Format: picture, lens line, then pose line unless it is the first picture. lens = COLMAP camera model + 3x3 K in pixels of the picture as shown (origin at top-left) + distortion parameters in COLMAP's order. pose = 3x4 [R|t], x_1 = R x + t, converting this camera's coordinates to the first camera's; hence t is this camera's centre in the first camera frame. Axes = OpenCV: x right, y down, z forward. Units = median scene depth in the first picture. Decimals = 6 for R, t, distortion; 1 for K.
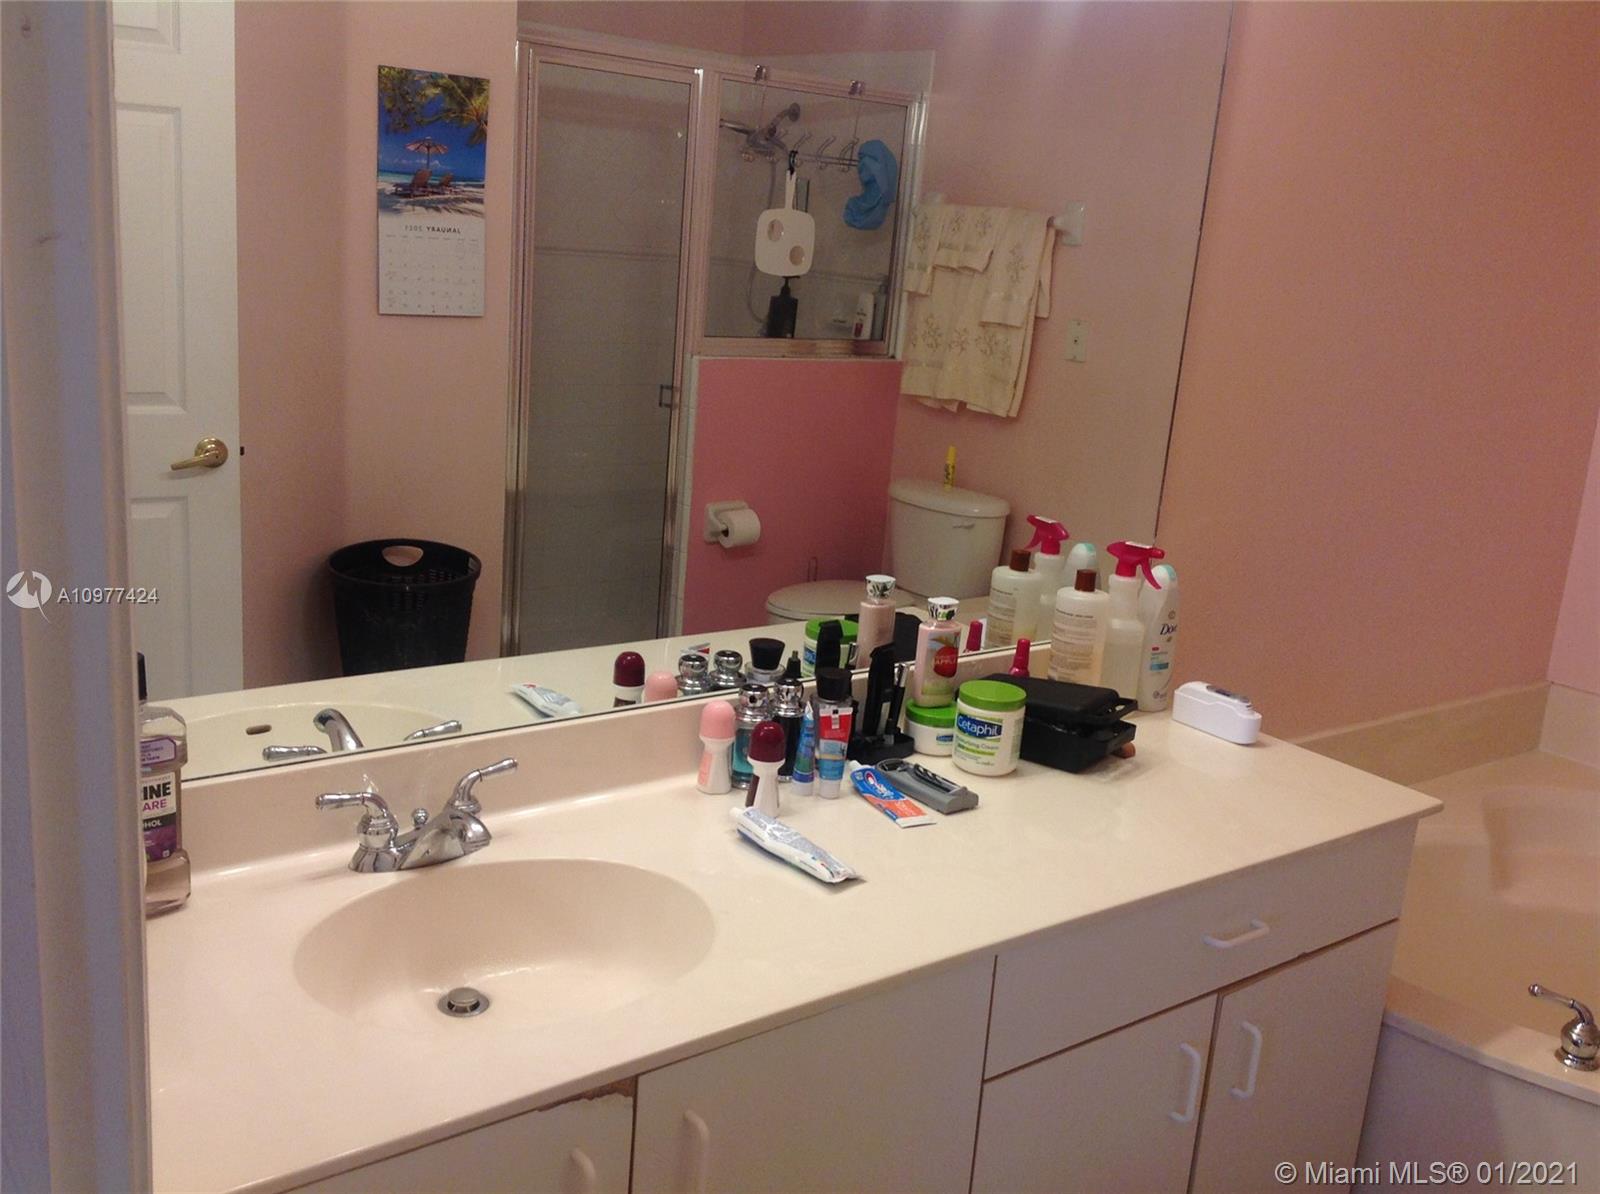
lens RADIAL K [[1497.5, 0, 800.0], [0, 1497.5, 597.0], [0, 0, 1]] dist [0.147882, -0.303925]
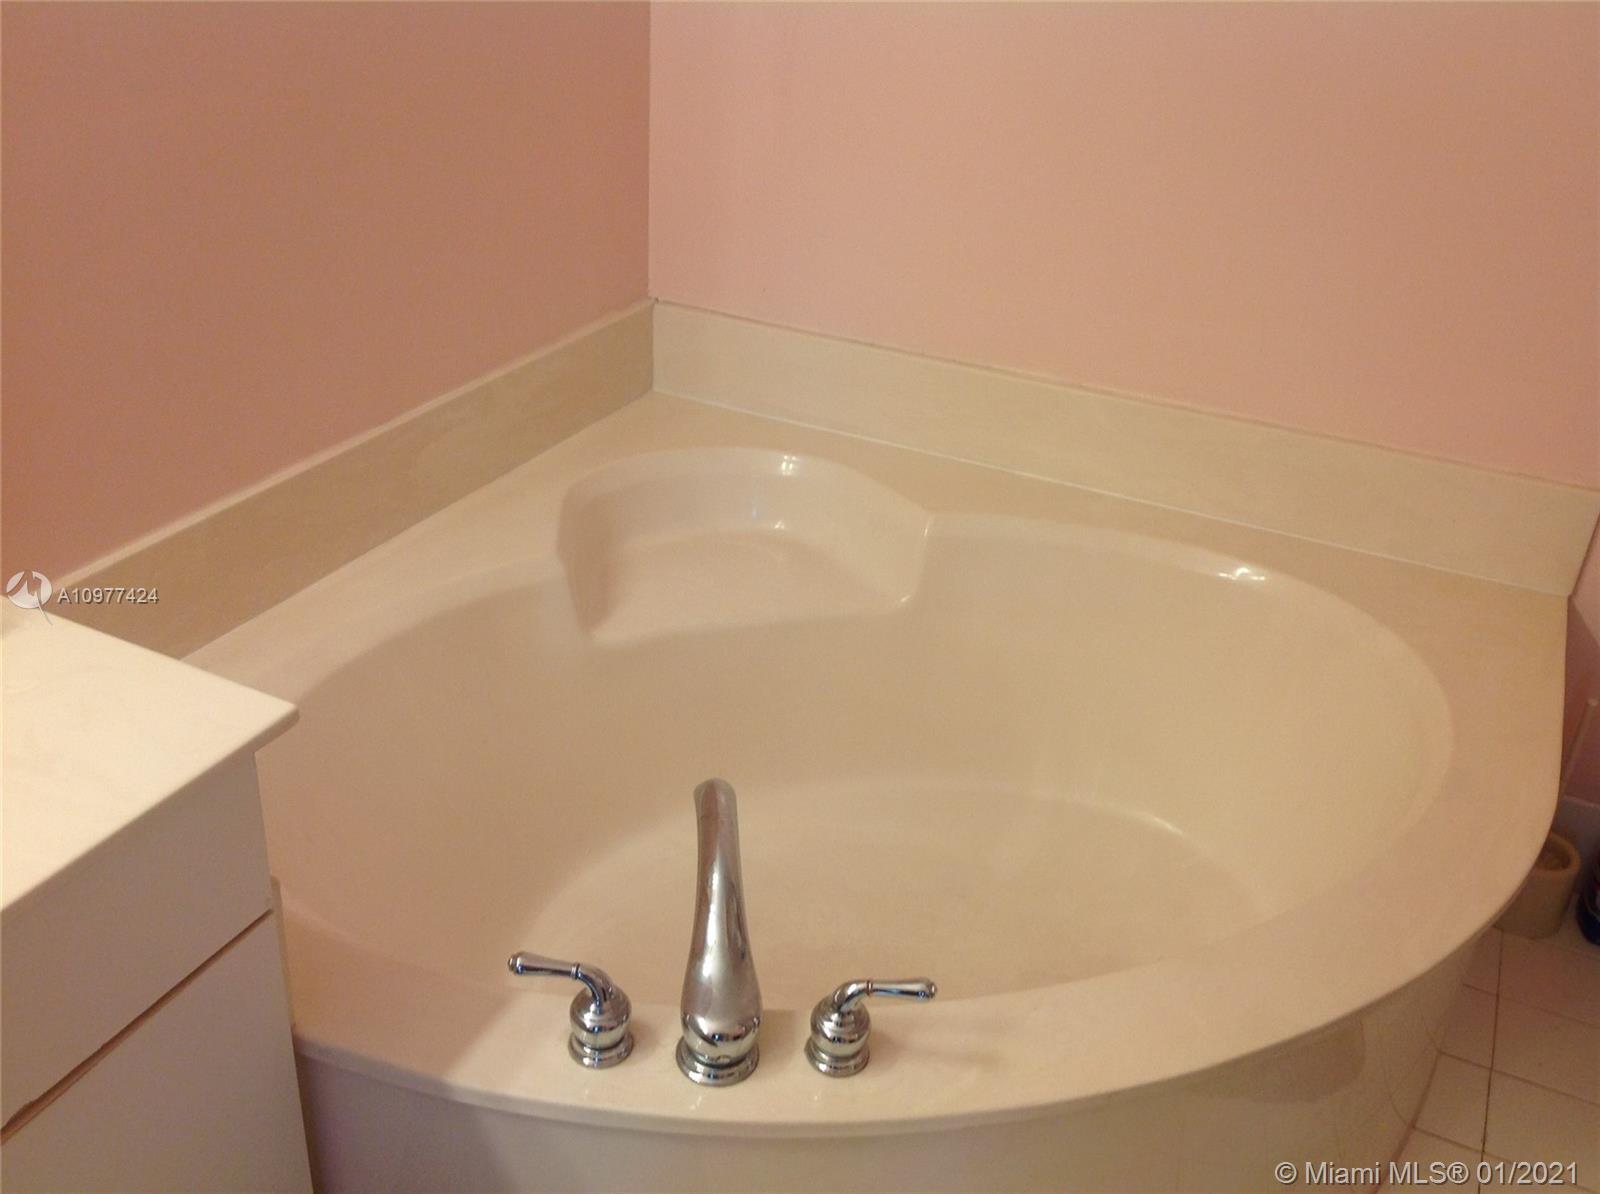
lens RADIAL K [[1497.5, 0, 800.0], [0, 1497.5, 597.0], [0, 0, 1]] dist [0.147882, -0.303925]
pose [[0.896981, -0.234303, 0.374870, 0.379010], [0.113315, 0.941519, 0.317334, -0.049368], [-0.427299, -0.242164, 0.871075, 0.456216]]
